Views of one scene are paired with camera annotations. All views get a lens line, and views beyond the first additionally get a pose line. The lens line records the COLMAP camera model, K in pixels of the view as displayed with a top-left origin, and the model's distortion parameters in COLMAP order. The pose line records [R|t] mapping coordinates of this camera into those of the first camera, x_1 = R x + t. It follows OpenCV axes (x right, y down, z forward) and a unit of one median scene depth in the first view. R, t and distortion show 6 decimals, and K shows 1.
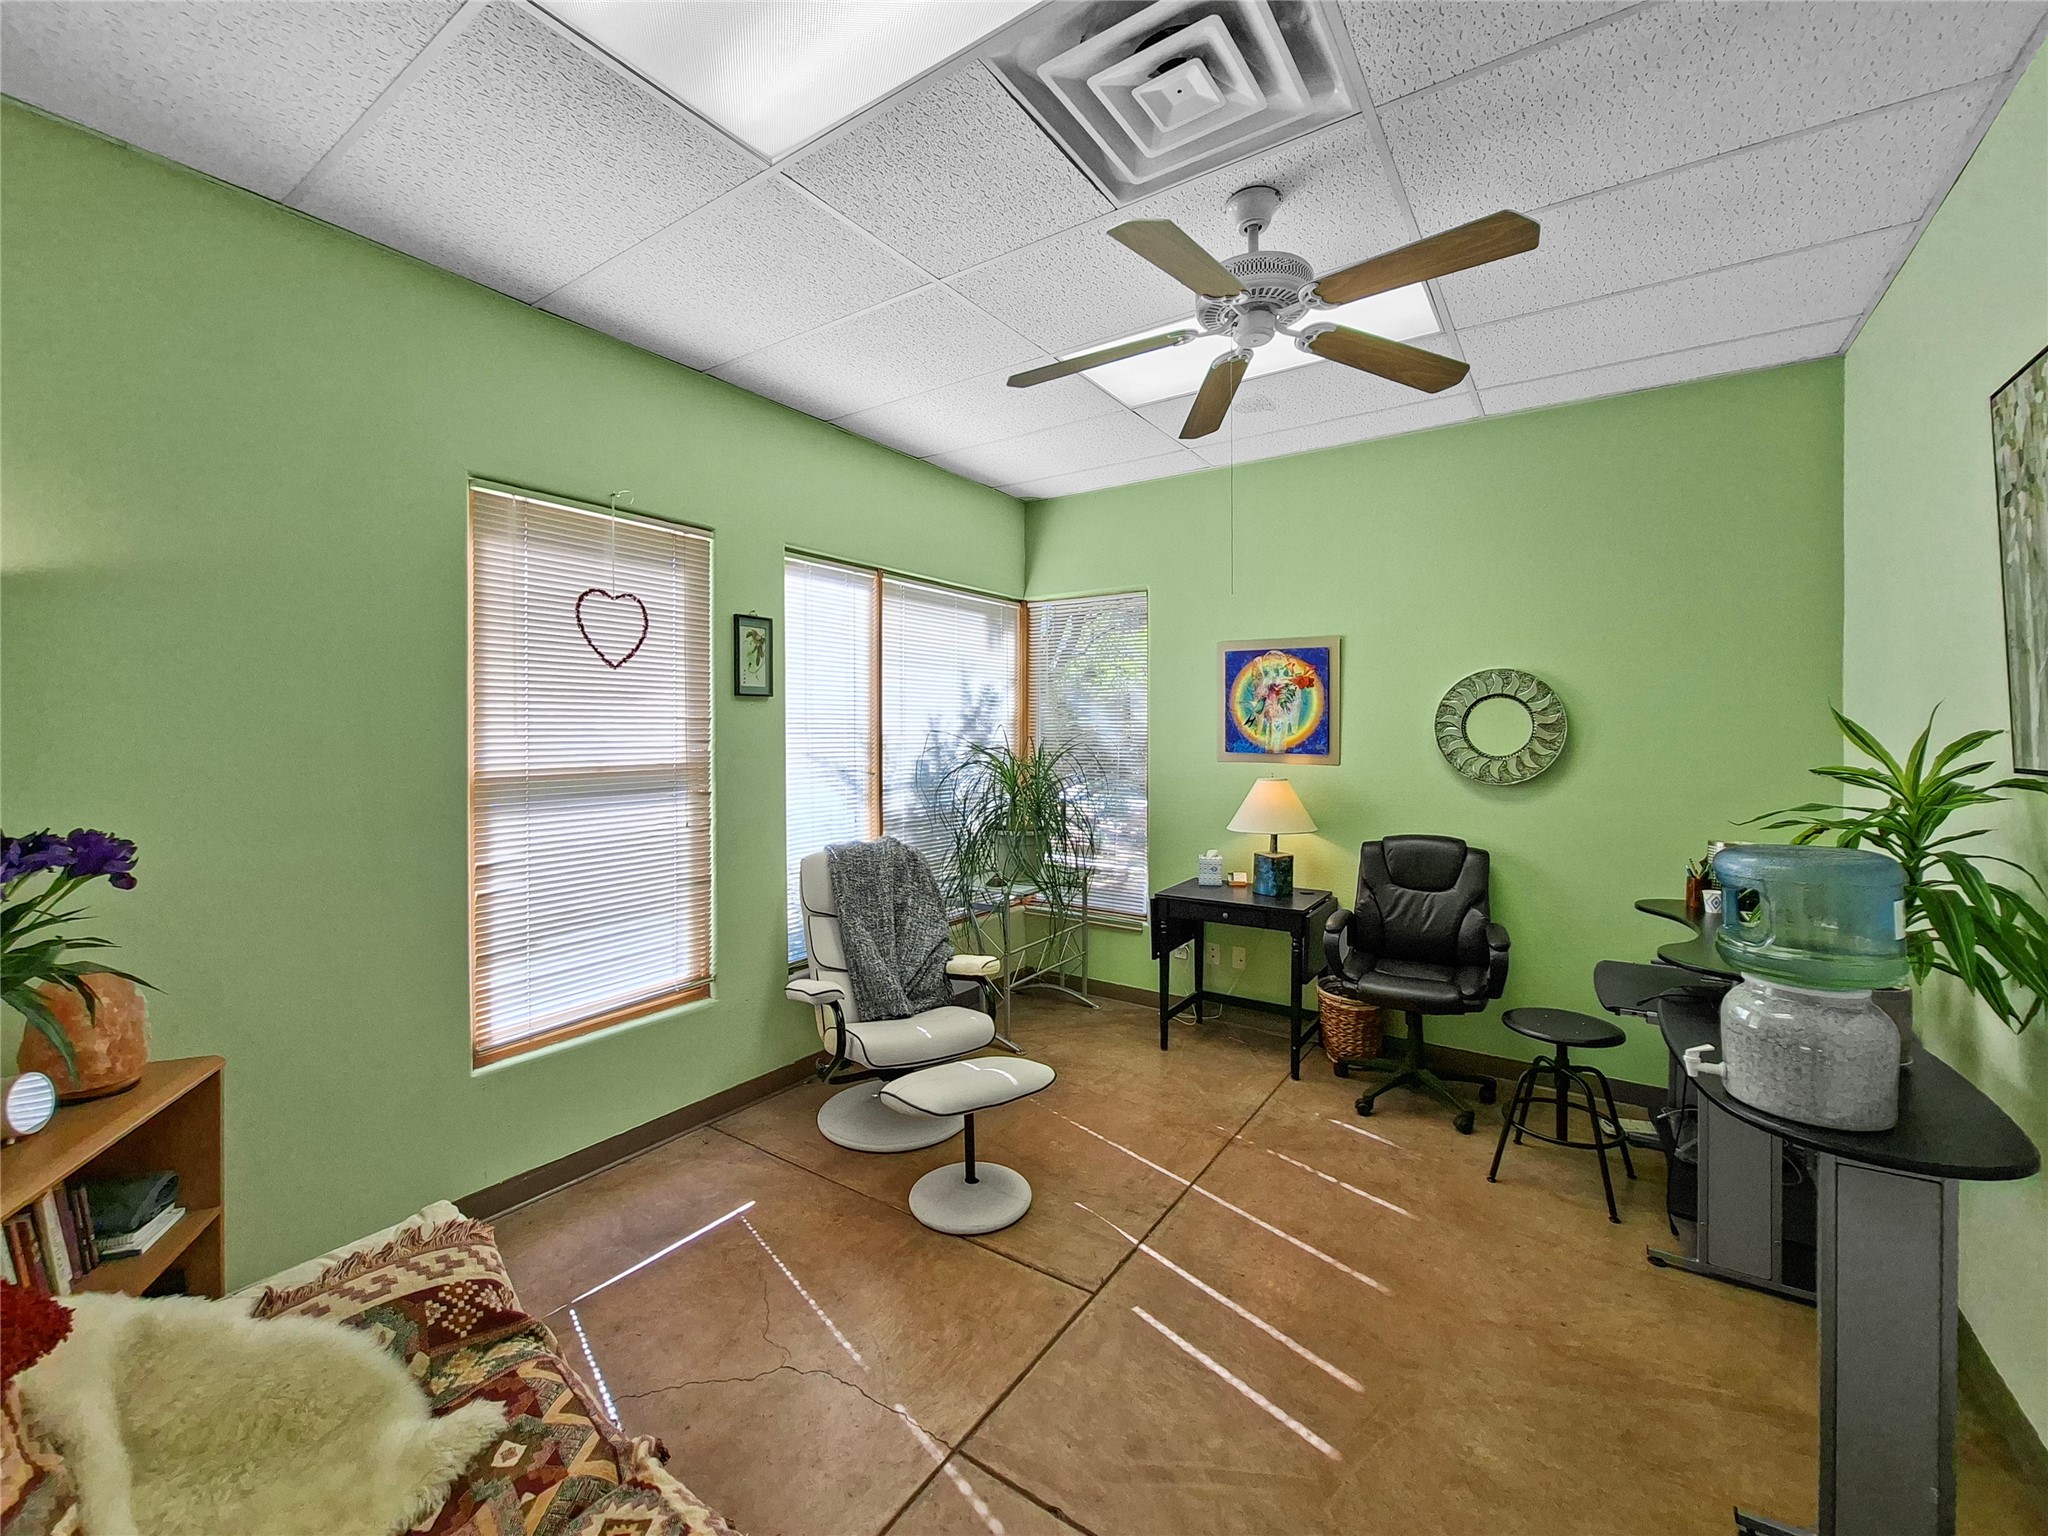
lens RADIAL K [[836.5, 0, 1013.6], [0, 836.5, 727.9], [0, 0, 1]] dist [0.000203, 0.000051]
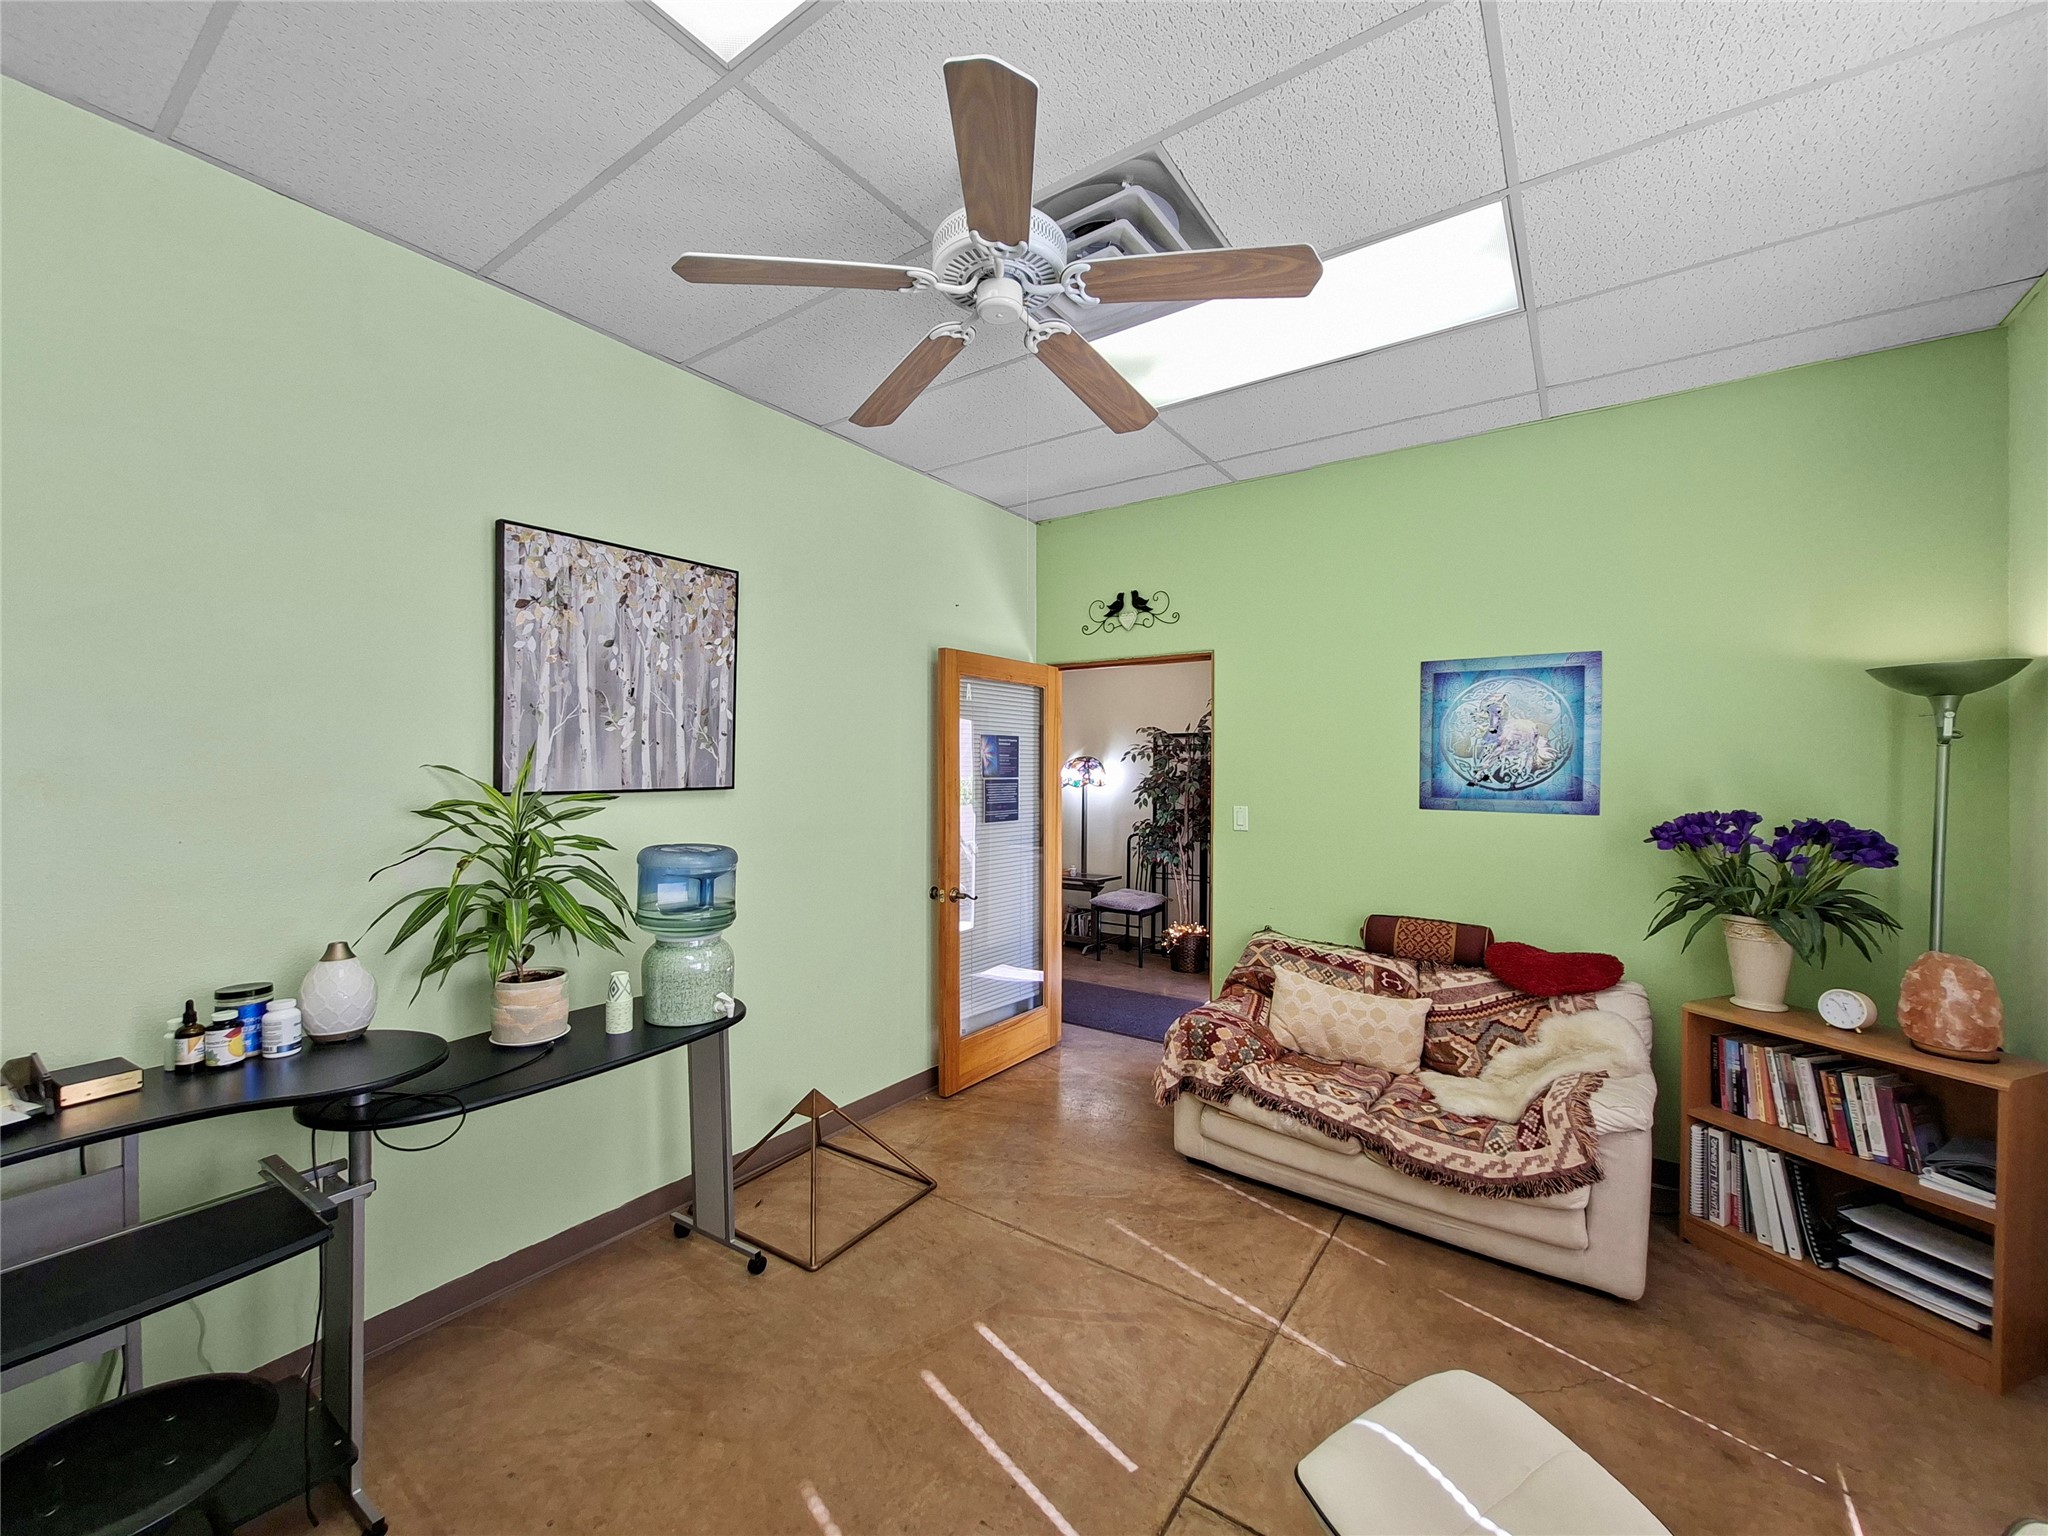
lens RADIAL K [[818.9, 0, 1014.8], [0, 818.9, 770.7], [0, 0, 1]] dist [-0.003740, 0.000109]
pose [[-0.999997, 0.002299, -0.001238, 0.150863], [0.002303, 0.999992, -0.003262, 0.007822], [0.001231, -0.003265, -0.999994, 1.044478]]
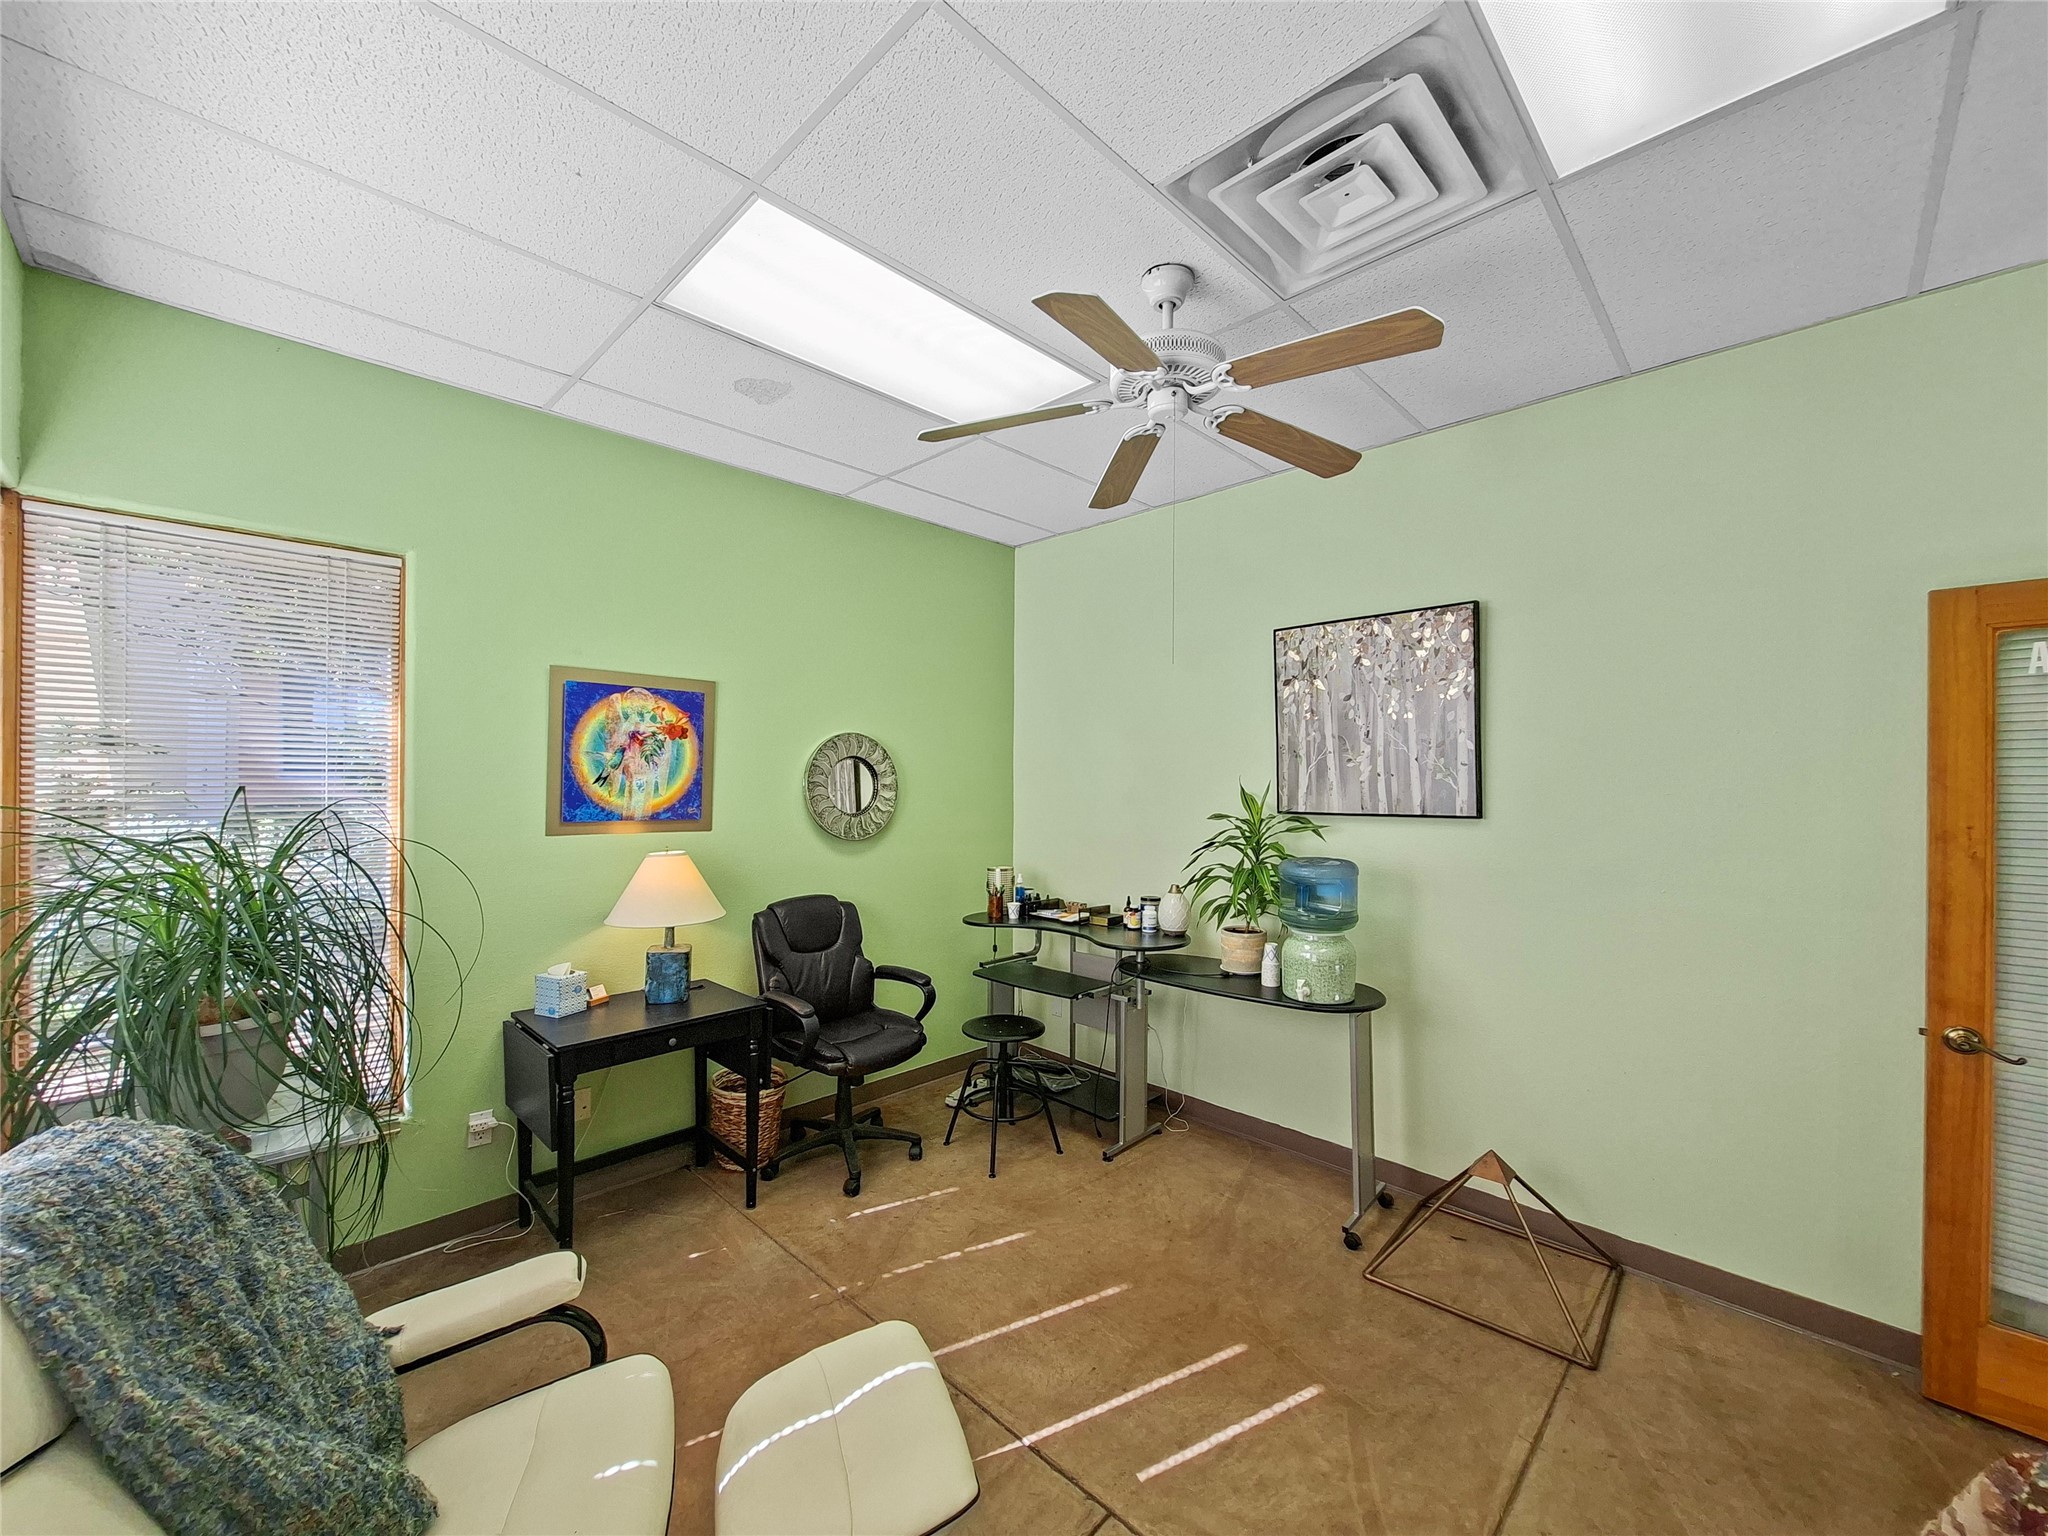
lens RADIAL K [[818.9, 0, 1014.8], [0, 818.9, 770.7], [0, 0, 1]] dist [-0.003740, 0.000109]
pose [[0.173340, 0.010880, 0.984802, -0.411204], [-0.007954, 0.999922, -0.009647, -0.012333], [-0.984830, -0.006160, 0.173413, 0.571524]]
